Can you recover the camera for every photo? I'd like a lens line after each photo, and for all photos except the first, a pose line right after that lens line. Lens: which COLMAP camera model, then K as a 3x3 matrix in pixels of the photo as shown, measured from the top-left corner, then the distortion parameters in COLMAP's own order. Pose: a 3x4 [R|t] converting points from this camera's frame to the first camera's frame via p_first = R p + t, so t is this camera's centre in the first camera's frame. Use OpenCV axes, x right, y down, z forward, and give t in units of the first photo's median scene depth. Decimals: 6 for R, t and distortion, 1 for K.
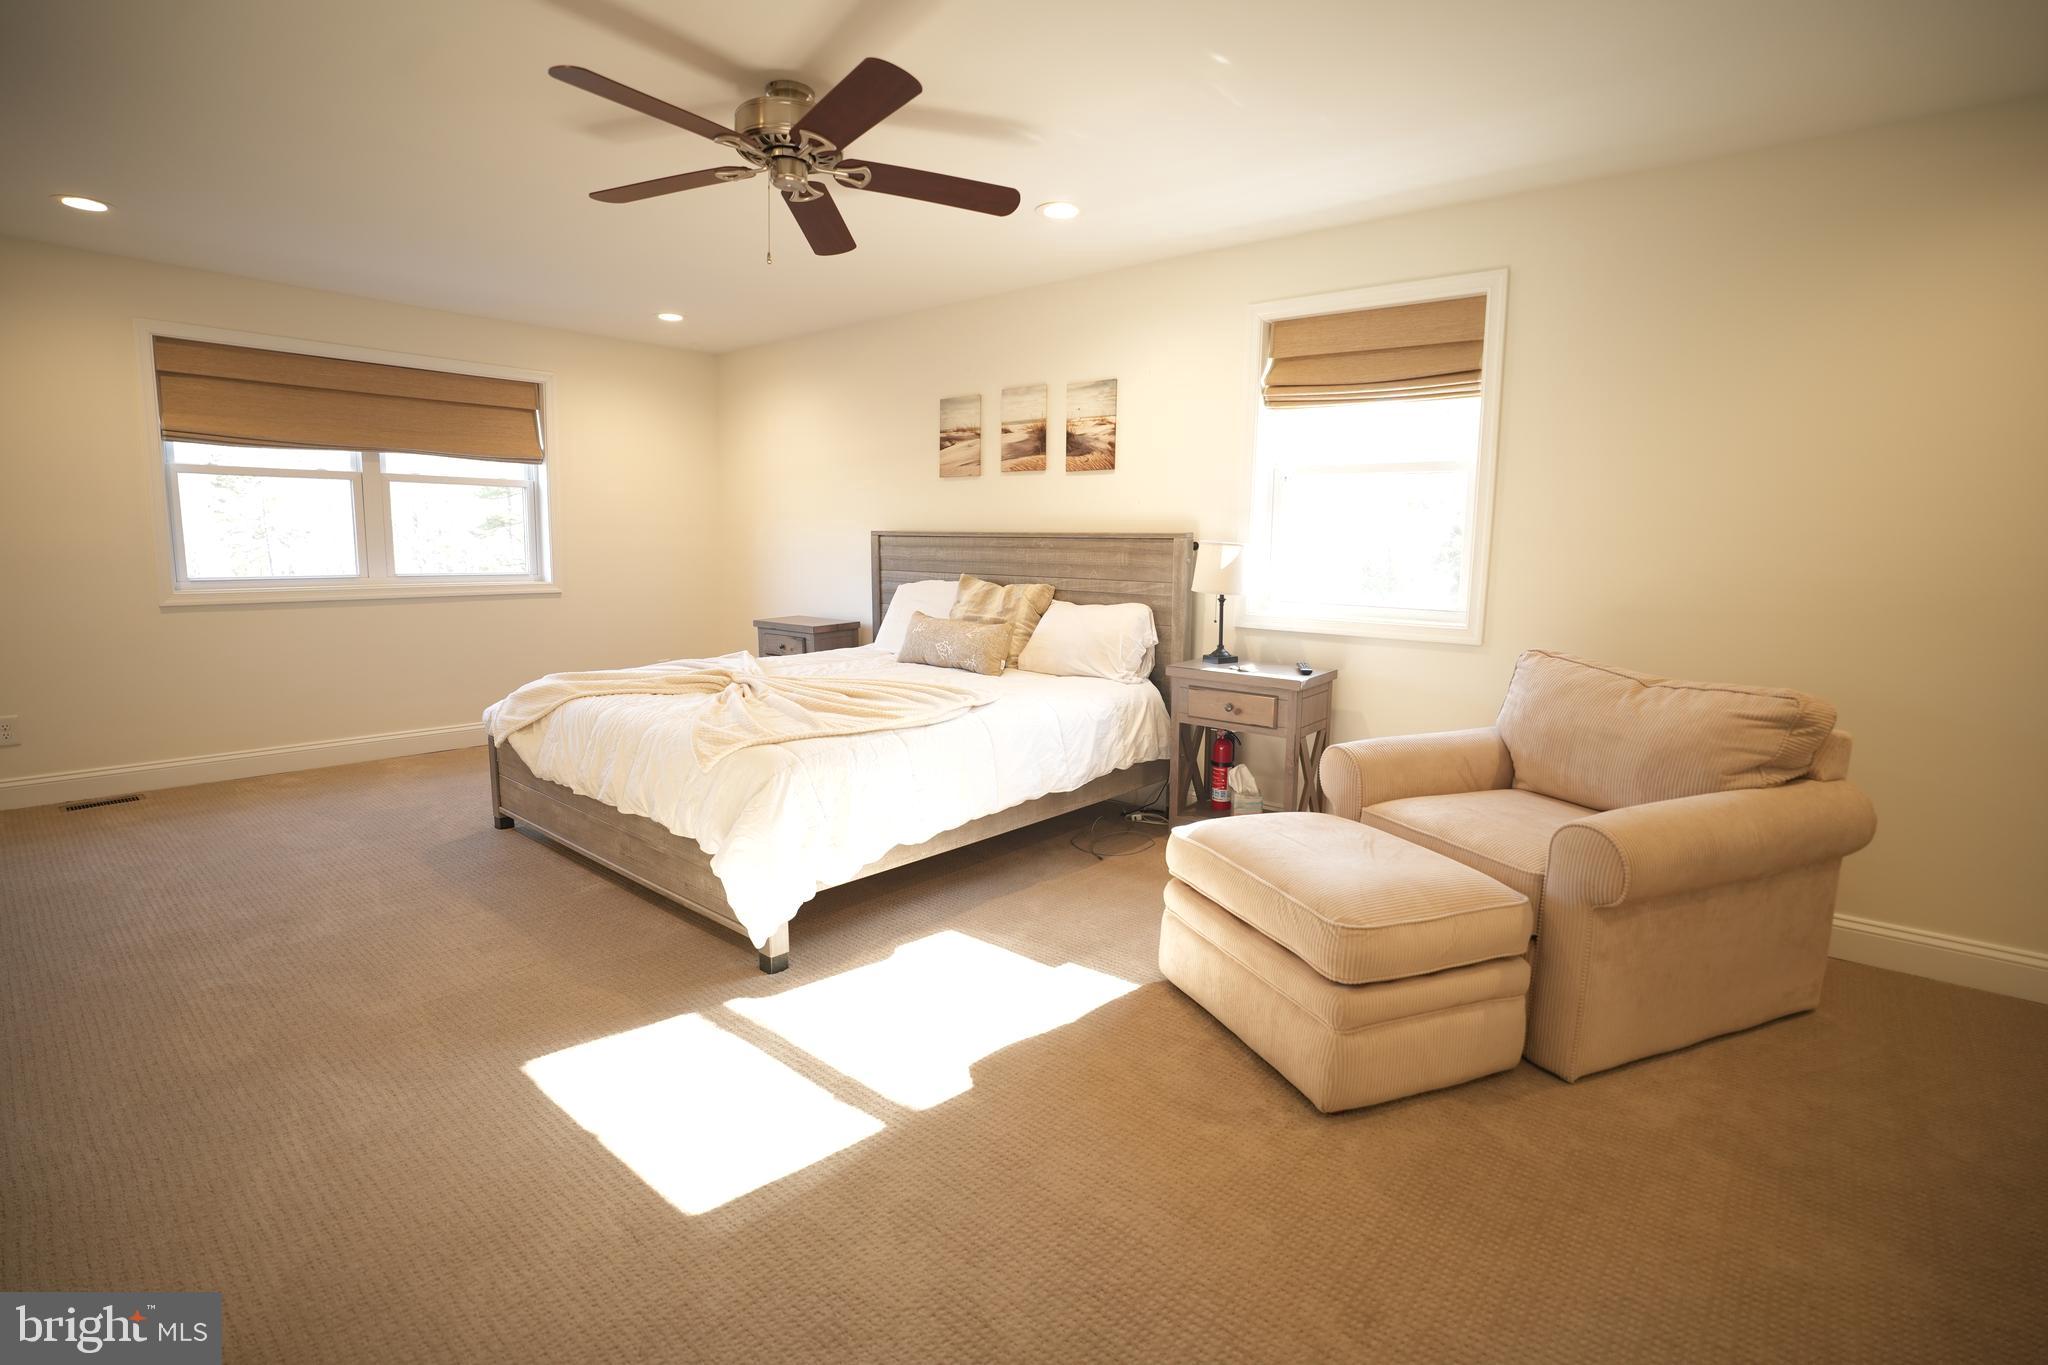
lens RADIAL K [[961.0, 0, 1023.0], [0, 961.0, 679.6], [0, 0, 1]] dist [-0.063004, 0.017125]
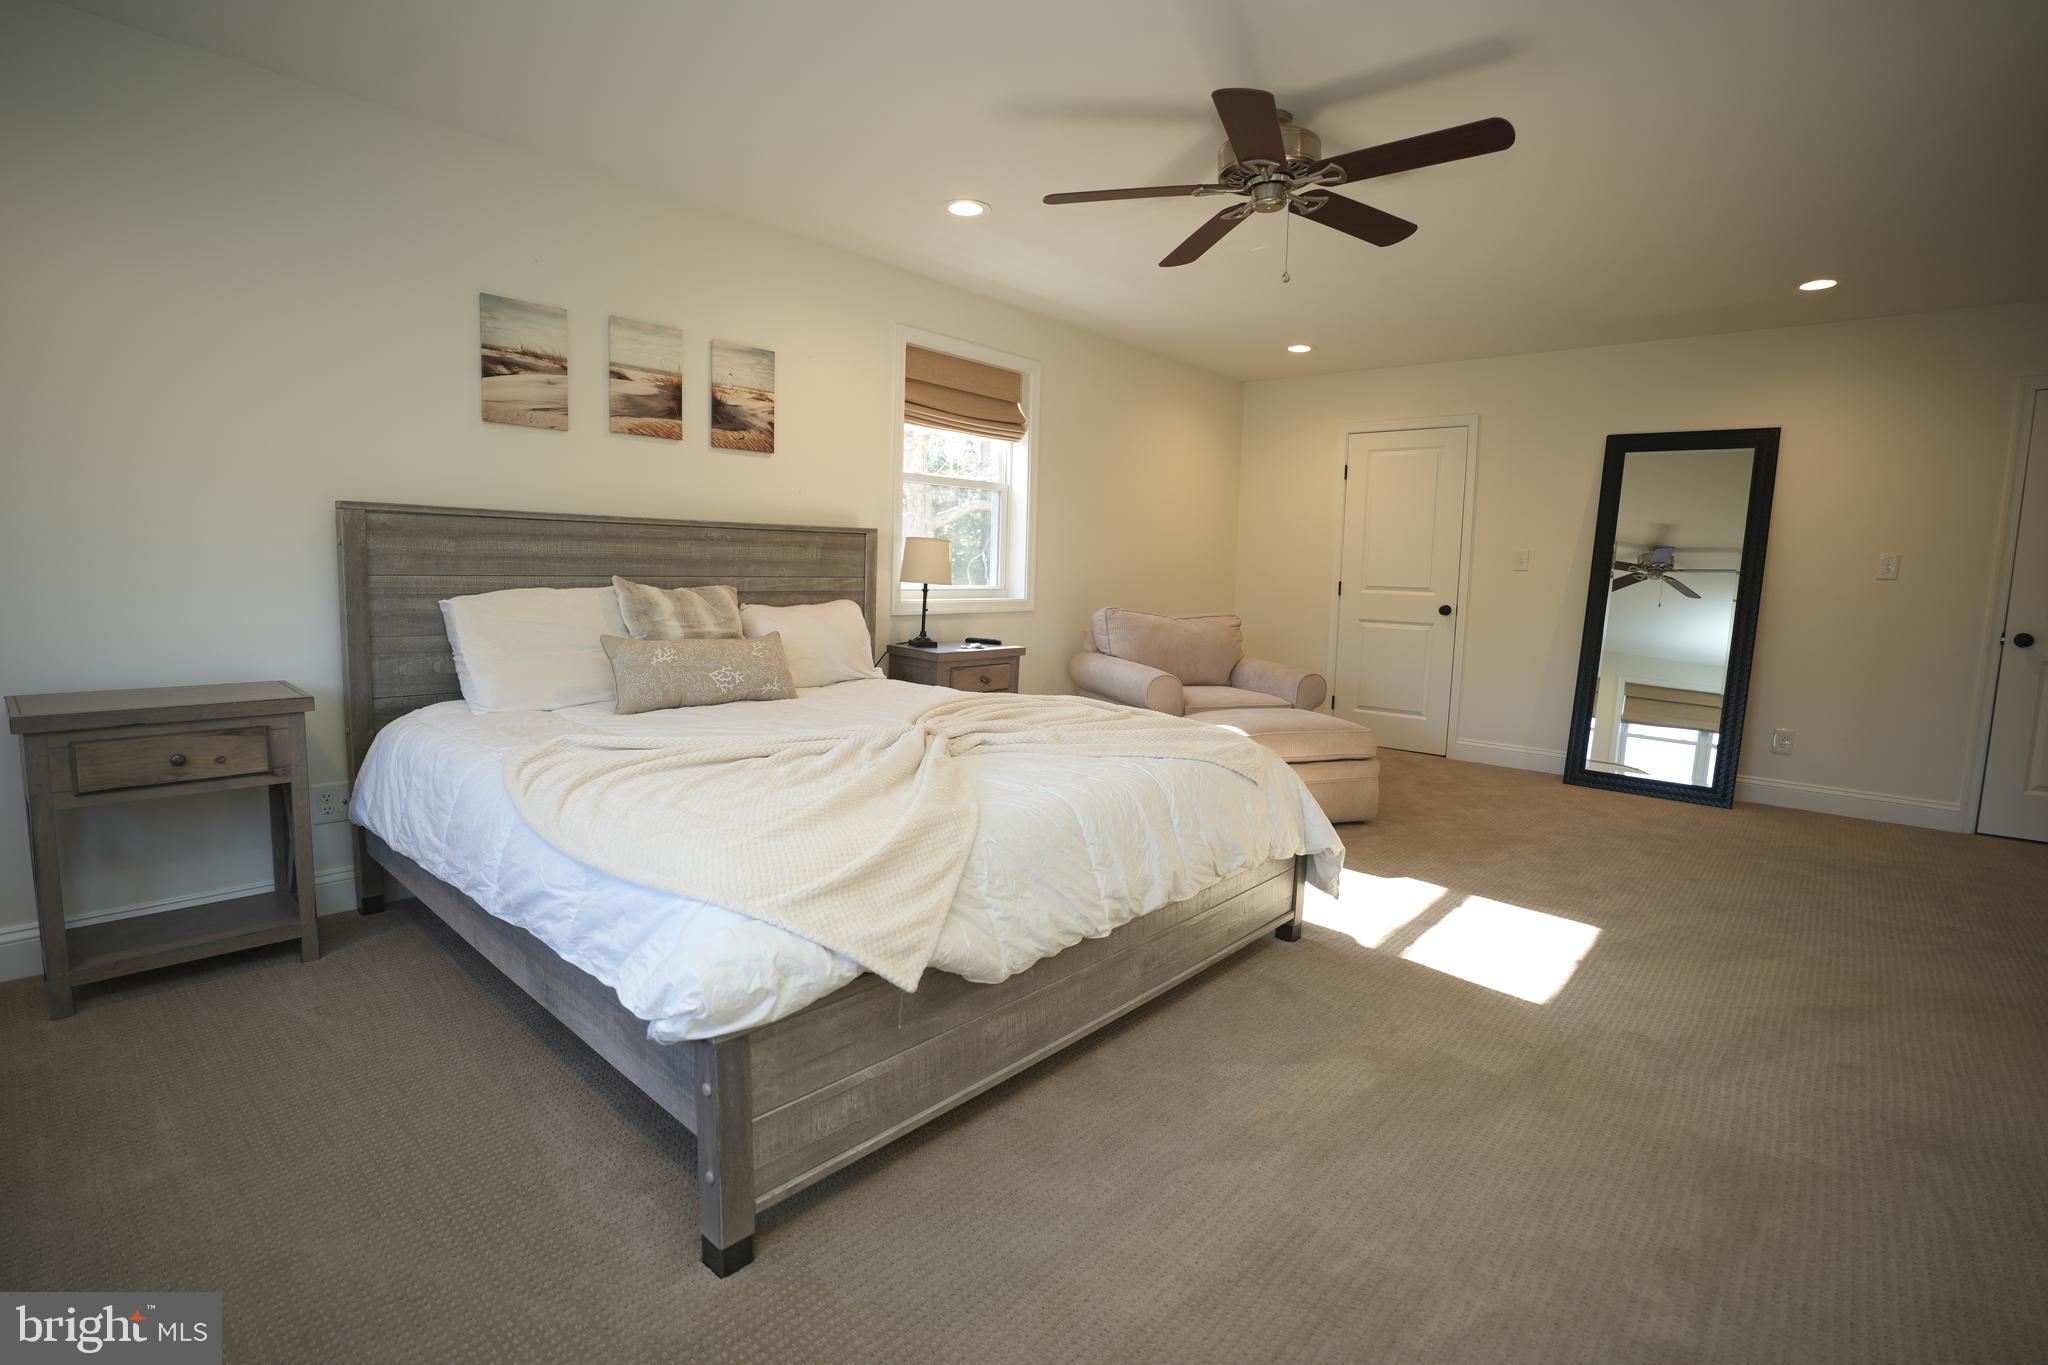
lens RADIAL K [[961.0, 0, 1026.6], [0, 961.0, 683.6], [0, 0, 1]] dist [-0.063004, 0.017125]
pose [[0.030708, -0.136548, 0.990157, -0.789131], [0.117614, 0.984236, 0.132084, -0.096351], [-0.992585, 0.112400, 0.046284, 0.736170]]
